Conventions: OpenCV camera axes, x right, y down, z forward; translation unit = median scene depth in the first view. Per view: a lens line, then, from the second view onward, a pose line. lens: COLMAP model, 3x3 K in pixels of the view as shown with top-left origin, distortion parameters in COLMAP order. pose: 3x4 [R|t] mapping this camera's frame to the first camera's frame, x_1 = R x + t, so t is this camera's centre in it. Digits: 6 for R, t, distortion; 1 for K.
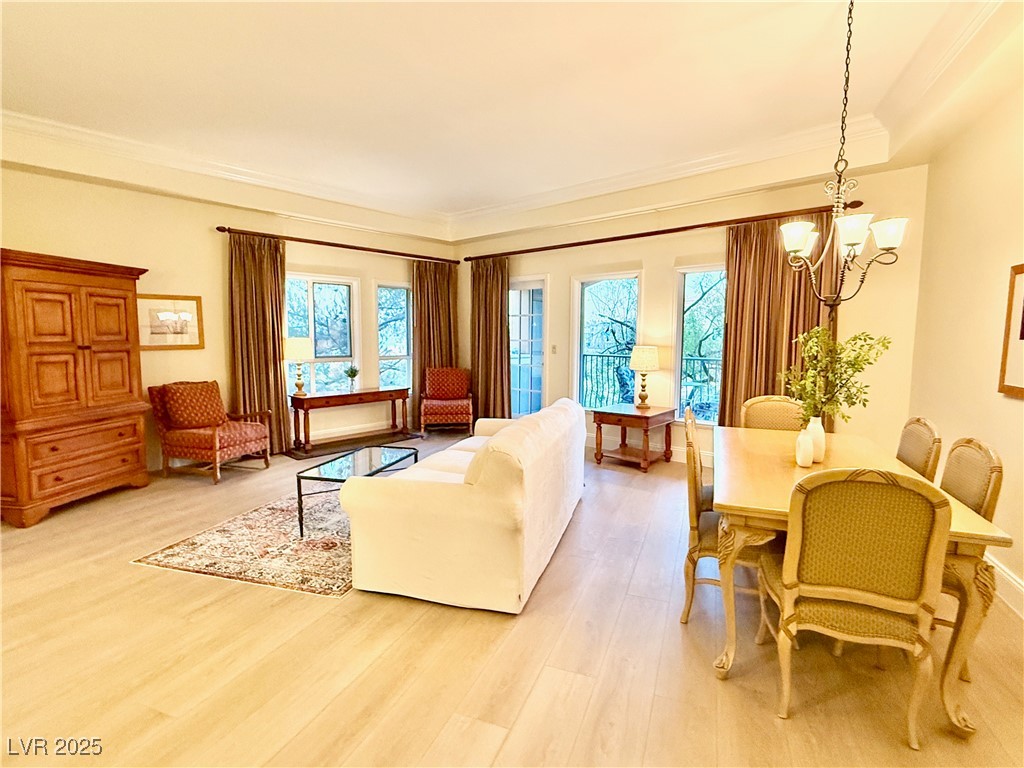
lens RADIAL K [[511.0, 0, 511.0], [0, 511.0, 385.6], [0, 0, 1]] dist [-0.002588, -0.000156]
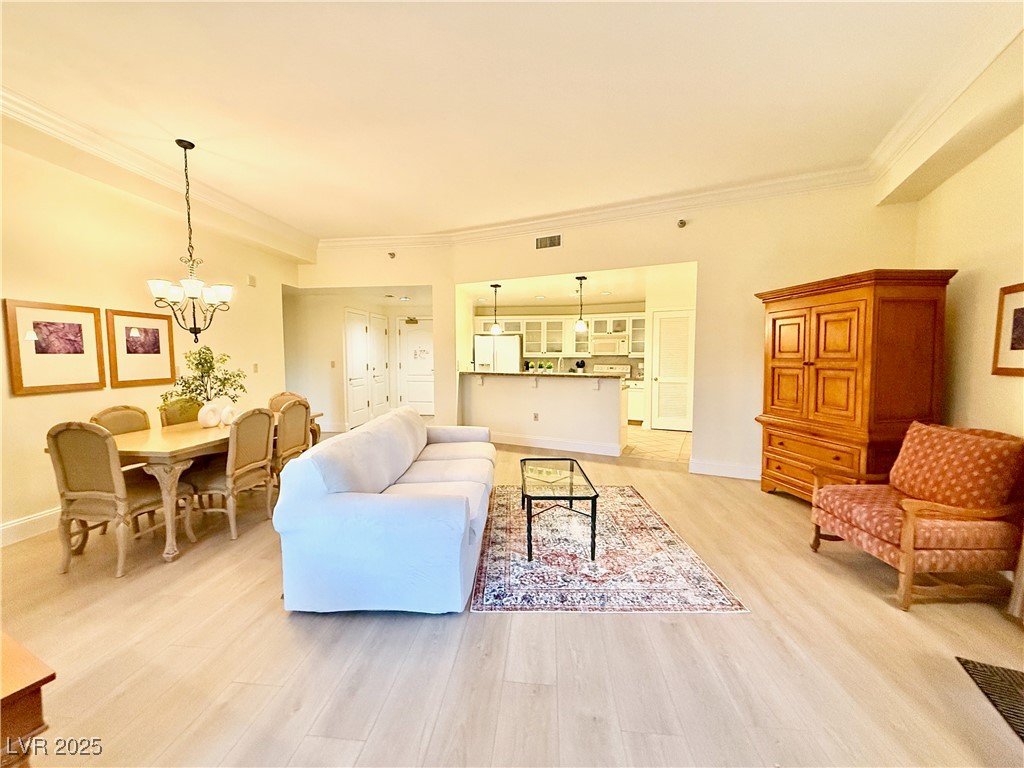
lens RADIAL K [[409.2, 0, 508.7], [0, 409.2, 382.5], [0, 0, 1]] dist [0.000457, -0.000070]
pose [[-0.962279, 0.016415, -0.271568, 0.011012], [-0.028697, 0.986486, 0.161315, -0.119093], [0.270546, 0.163023, -0.948804, 1.255439]]
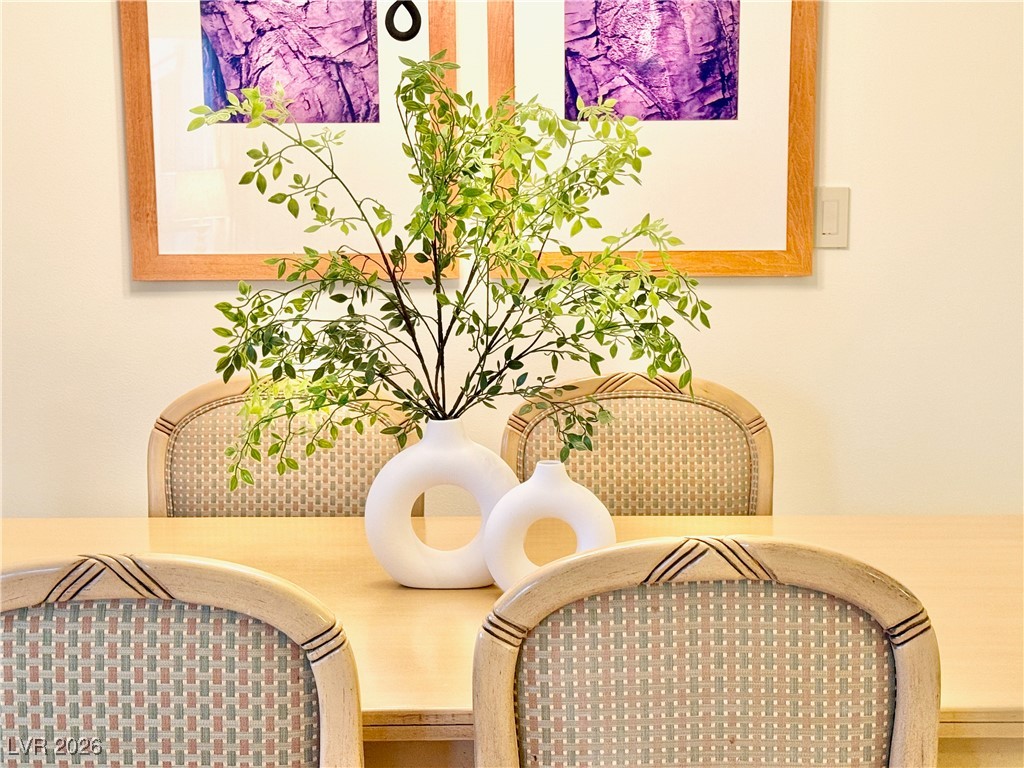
lens RADIAL K [[1621.1, 0, 522.6], [0, 1621.1, 387.2], [0, 0, 1]] dist [0.129088, 0.000000]
pose [[-0.378774, -0.134710, 0.915633, -0.079538], [0.096433, 0.978220, 0.183810, -0.049287], [-0.920452, 0.157919, -0.357534, 0.624890]]
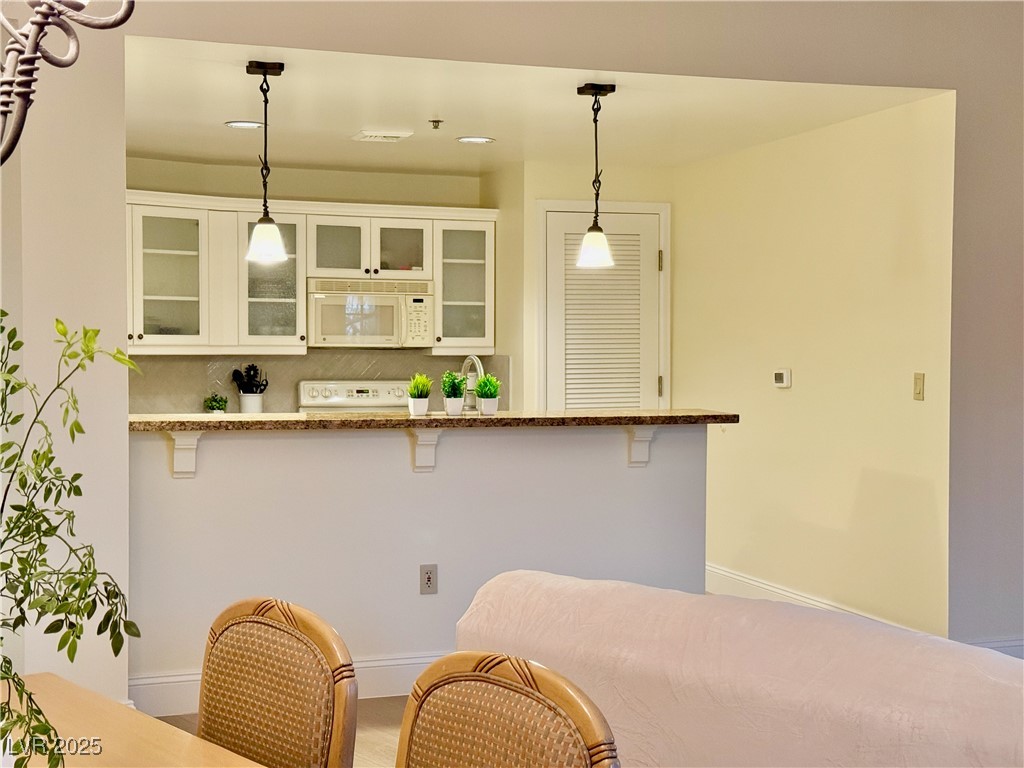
lens RADIAL K [[1426.5, 0, 512.6], [0, 1426.5, 383.5], [0, 0, 1]] dist [0.019792, 0.000000]
pose [[-0.478853, 0.018906, -0.877691, 0.525832], [-0.092638, 0.993098, 0.071934, -0.069381], [0.872993, 0.115754, -0.473797, 0.752188]]
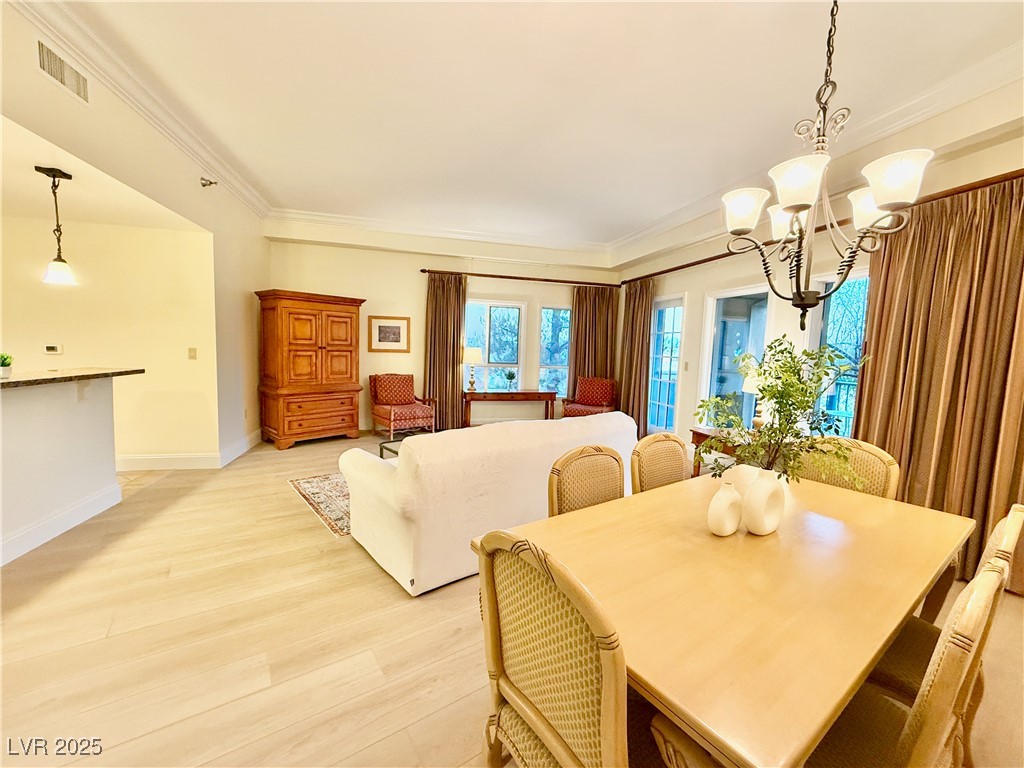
lens RADIAL K [[409.2, 0, 510.0], [0, 409.2, 384.2], [0, 0, 1]] dist [0.000457, -0.000070]
pose [[0.835527, 0.074511, -0.544374, 0.300050], [-0.085614, 0.996316, 0.004967, -0.012057], [0.542738, 0.042456, 0.838828, 0.171788]]
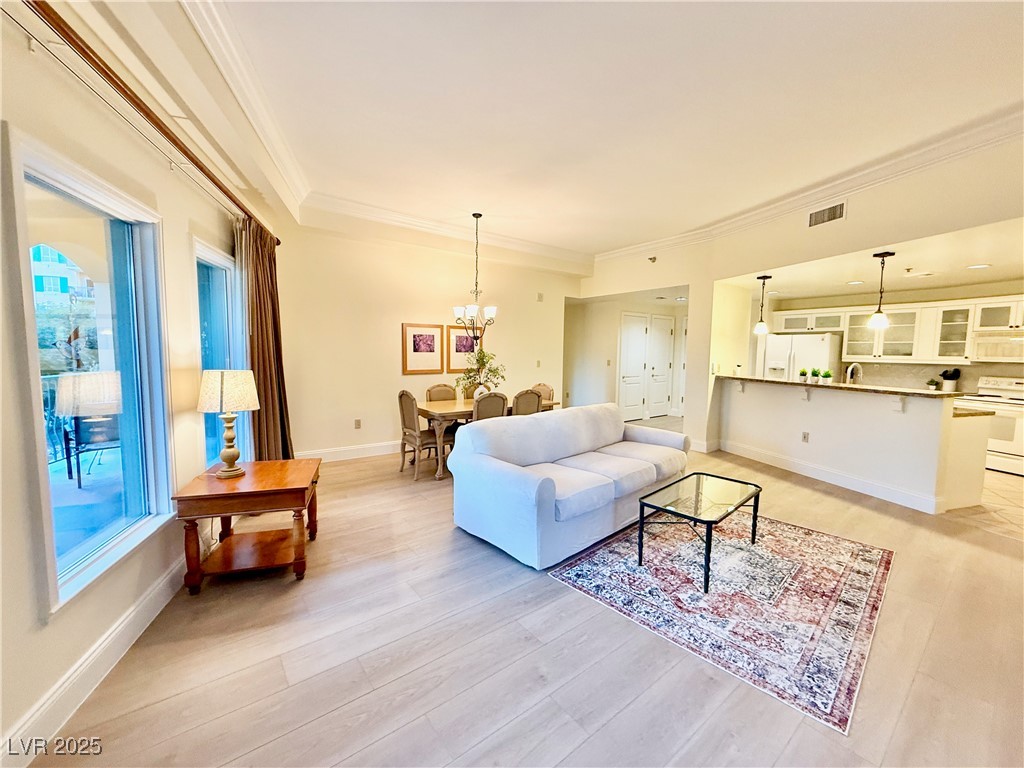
lens RADIAL K [[409.2, 0, 508.3], [0, 409.2, 382.8], [0, 0, 1]] dist [0.000457, -0.000070]
pose [[-0.858876, -0.055116, 0.509209, -0.257727], [0.034346, 0.985758, 0.164628, -0.133870], [-0.511030, 0.158885, -0.844751, 1.295785]]
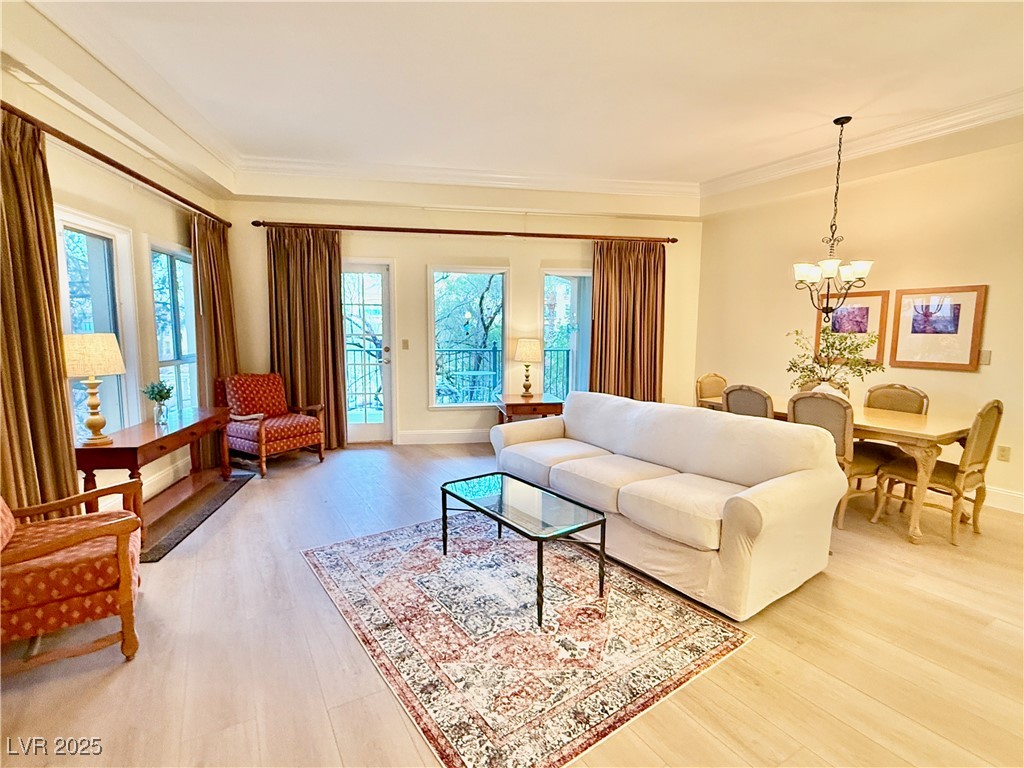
lens RADIAL K [[493.1, 0, 510.9], [0, 493.1, 383.2], [0, 0, 1]] dist [0.001380, -0.000850]
pose [[0.613834, -0.085915, 0.784746, -0.617582], [0.073060, 0.995977, 0.051893, -0.043404], [-0.786047, 0.025480, 0.617641, 0.407772]]
